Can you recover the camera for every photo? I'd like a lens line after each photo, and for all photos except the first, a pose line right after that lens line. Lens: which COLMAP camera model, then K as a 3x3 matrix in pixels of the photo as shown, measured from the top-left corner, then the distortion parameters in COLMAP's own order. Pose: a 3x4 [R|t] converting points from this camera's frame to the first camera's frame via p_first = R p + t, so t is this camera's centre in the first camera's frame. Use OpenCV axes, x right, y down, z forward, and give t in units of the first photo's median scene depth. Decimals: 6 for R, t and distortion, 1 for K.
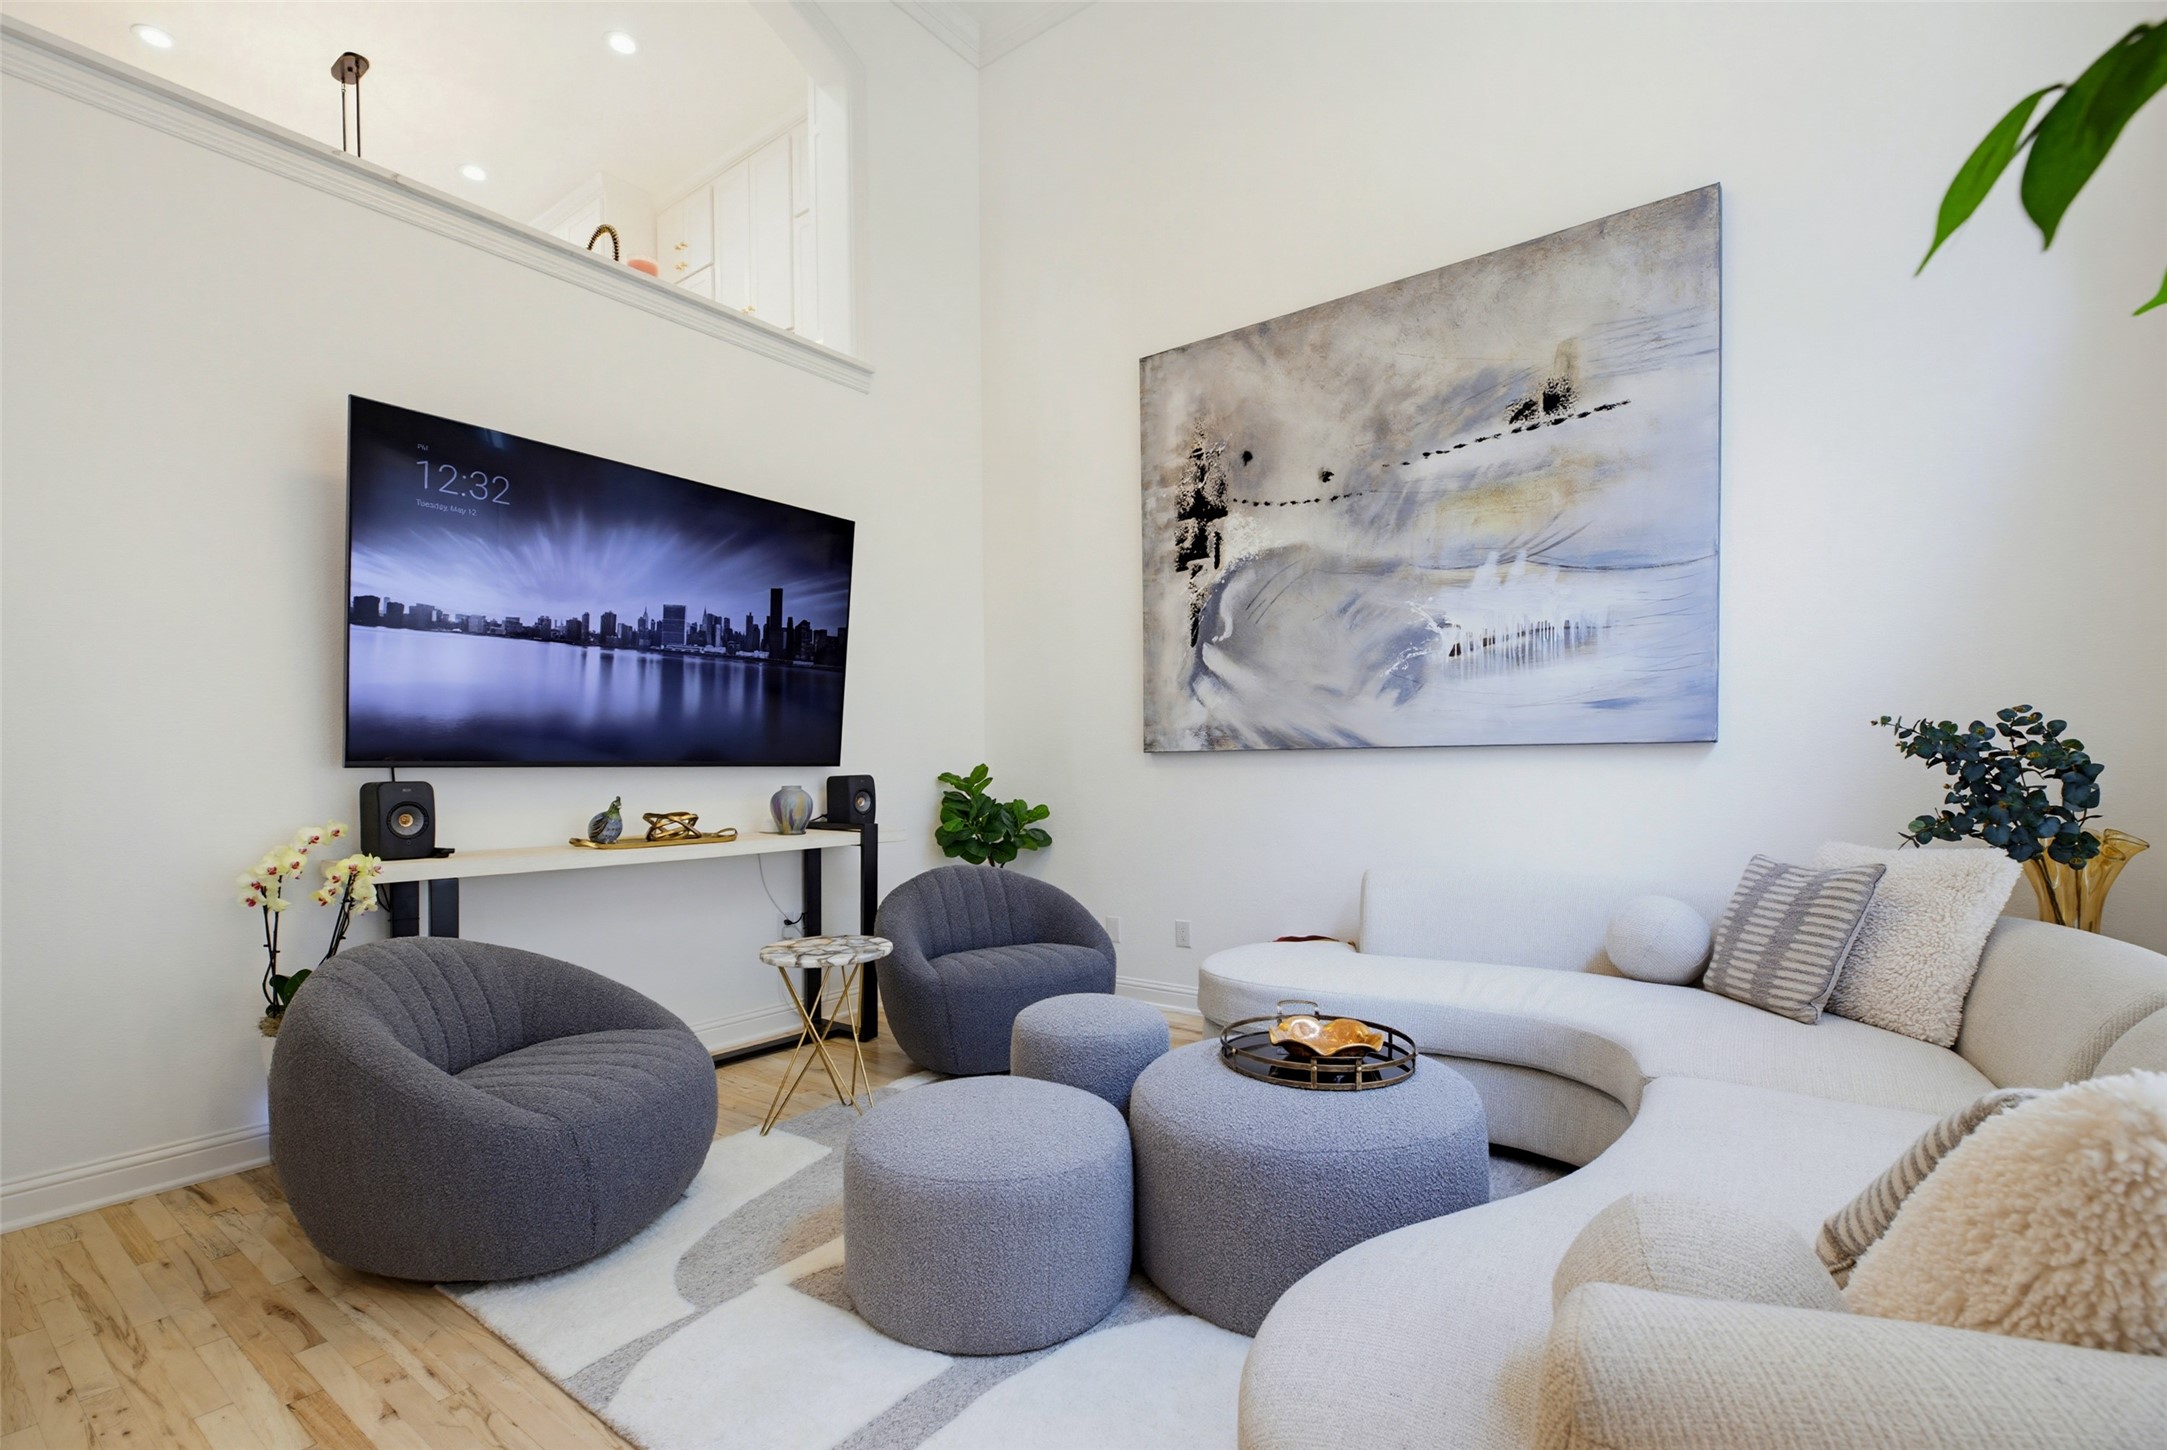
lens RADIAL K [[990.8, 0, 1081.2], [0, 990.8, 791.5], [0, 0, 1]] dist [-0.012143, 0.001343]
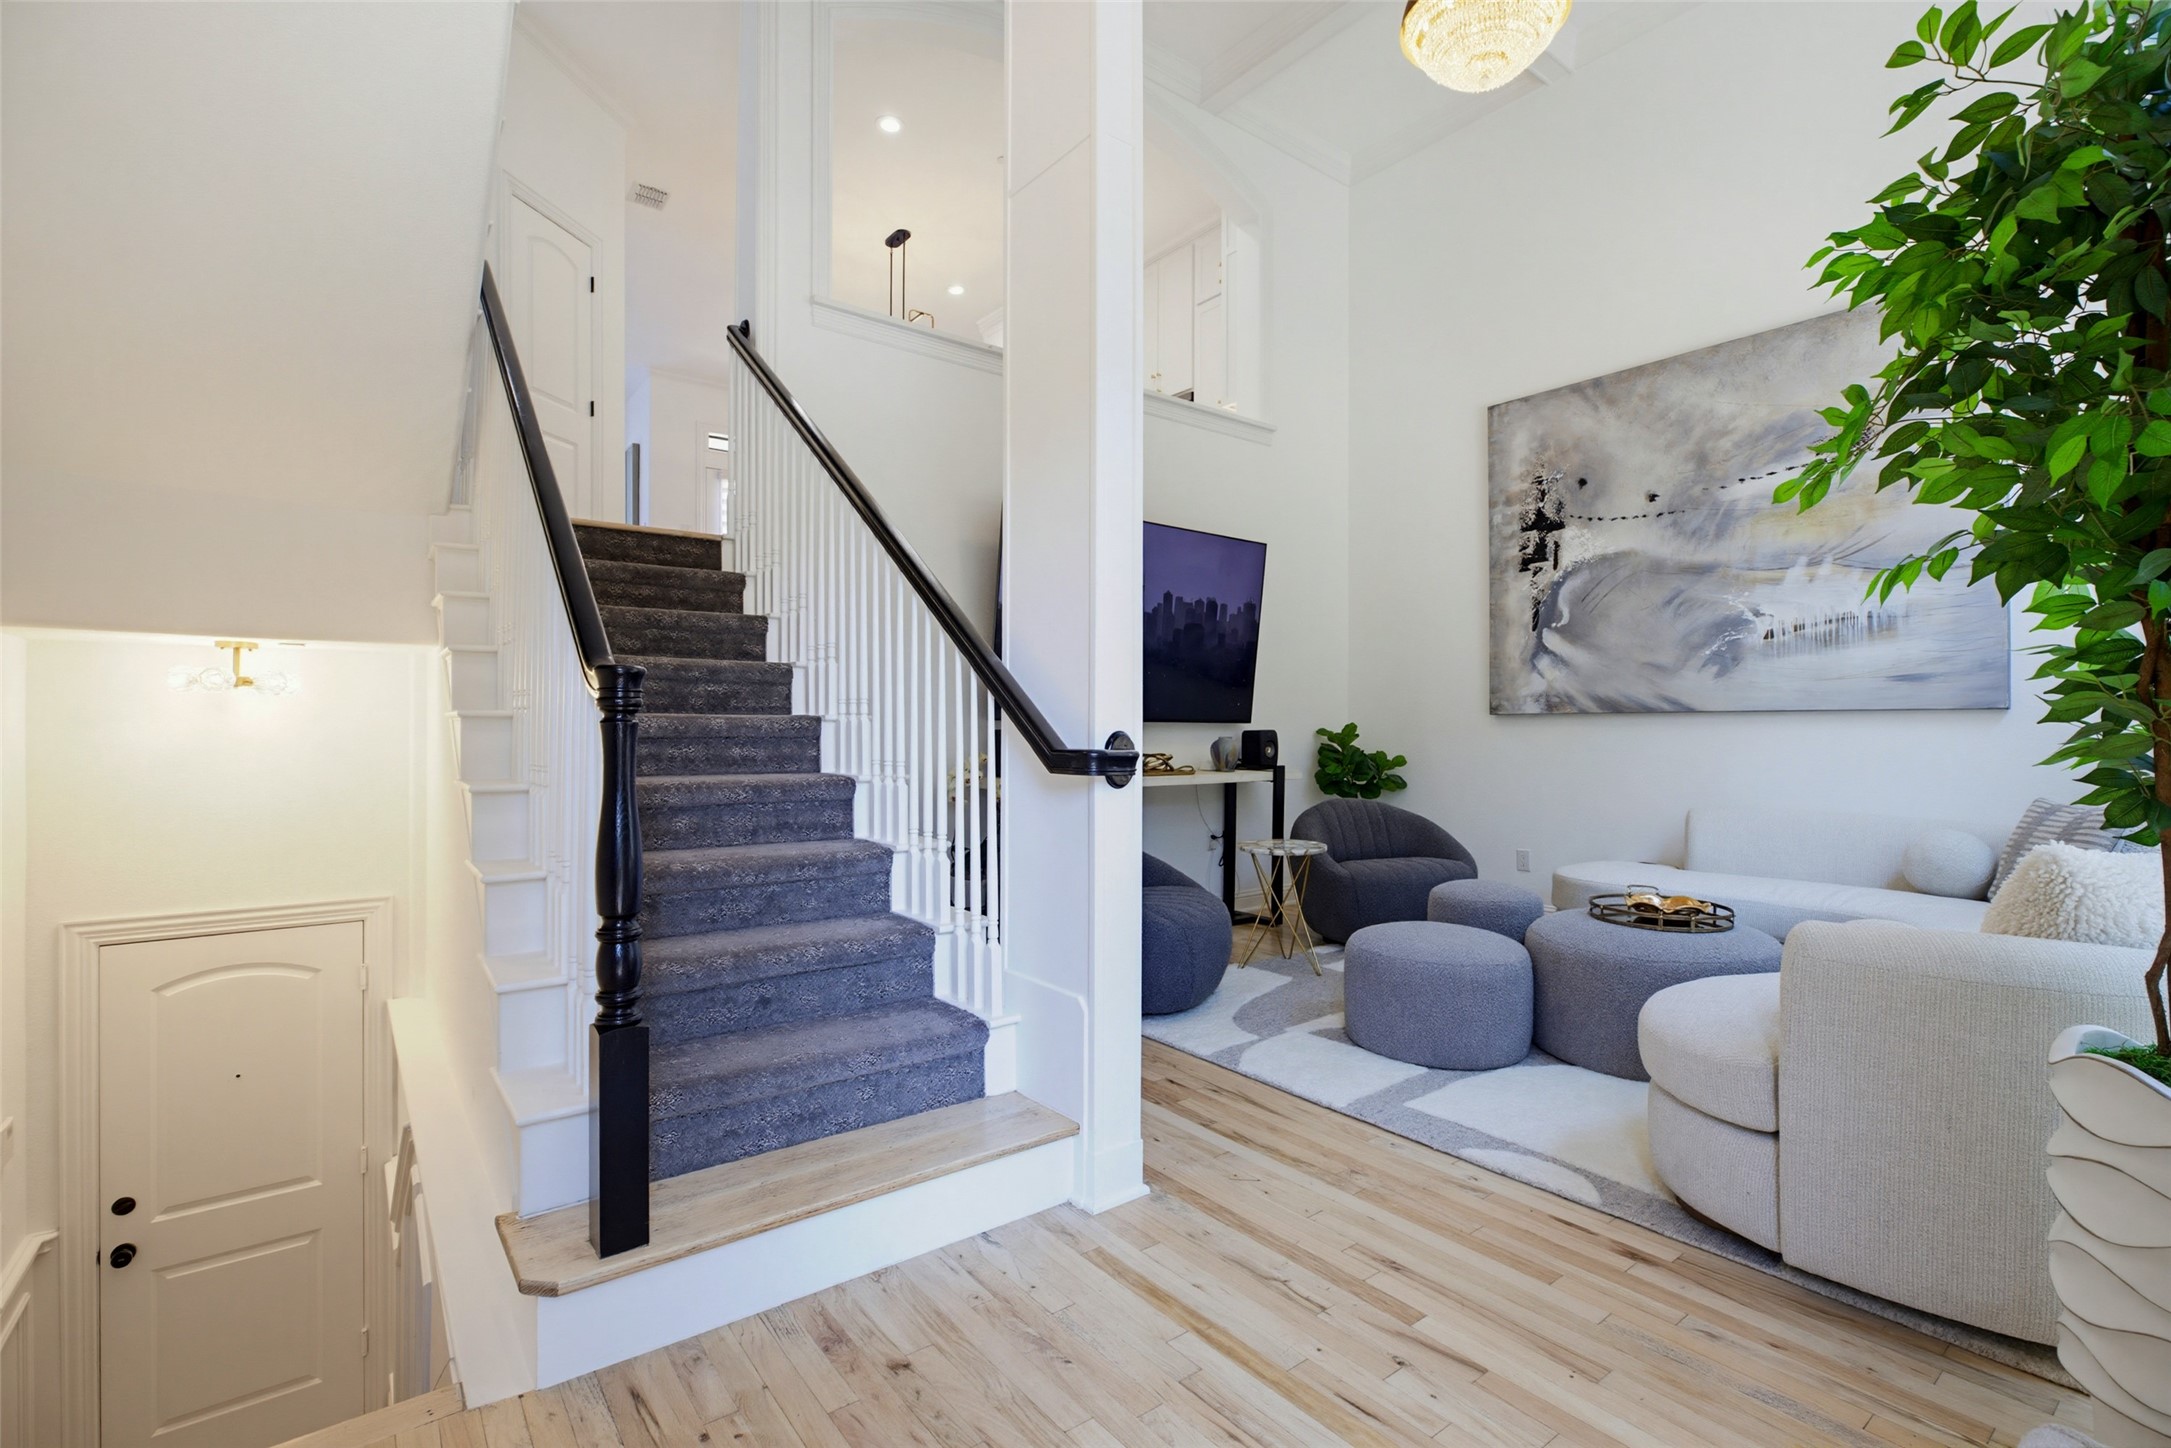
lens RADIAL K [[992.6, 0, 1075.0], [0, 992.6, 714.7], [0, 0, 1]] dist [-0.012143, 0.001343]
pose [[0.965463, 0.007275, -0.260437, -0.133315], [-0.017259, 0.999200, -0.036069, 0.017614], [0.259966, 0.039319, 0.964817, -0.398223]]
